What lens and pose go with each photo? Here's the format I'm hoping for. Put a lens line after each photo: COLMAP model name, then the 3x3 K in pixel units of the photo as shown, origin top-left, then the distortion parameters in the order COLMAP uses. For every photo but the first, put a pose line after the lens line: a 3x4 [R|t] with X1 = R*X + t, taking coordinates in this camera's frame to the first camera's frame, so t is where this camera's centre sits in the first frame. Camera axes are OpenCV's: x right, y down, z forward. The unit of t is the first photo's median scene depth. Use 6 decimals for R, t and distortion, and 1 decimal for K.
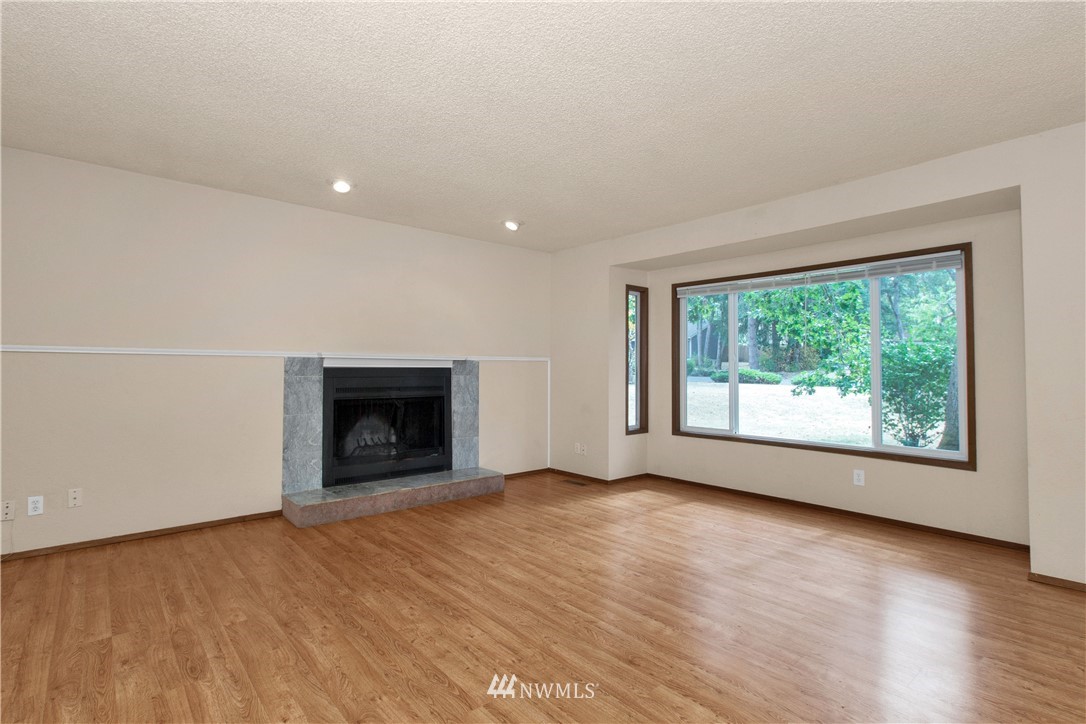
lens RADIAL K [[523.6, 0, 542.2], [0, 523.6, 363.5], [0, 0, 1]] dist [-0.037623, 0.024248]
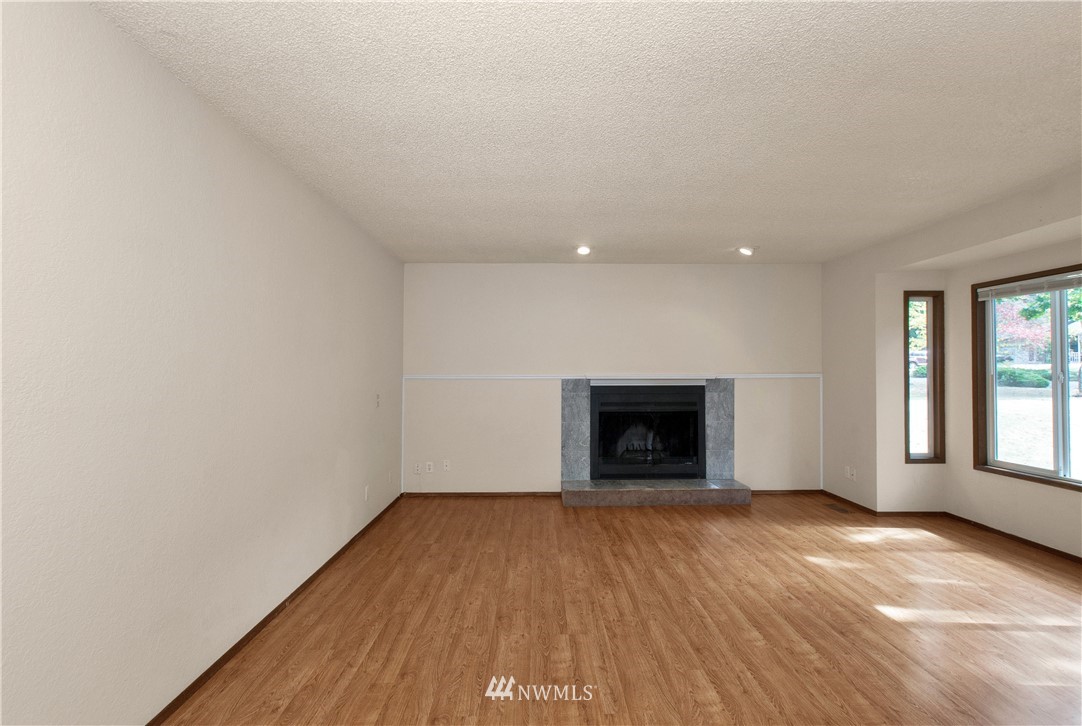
lens RADIAL K [[521.7, 0, 540.2], [0, 521.7, 364.5], [0, 0, 1]] dist [-0.037623, 0.024248]
pose [[0.763385, -0.016517, -0.645732, 0.330554], [0.012593, 0.999864, -0.010688, -0.035322], [0.645821, 0.000027, 0.763489, -0.069592]]
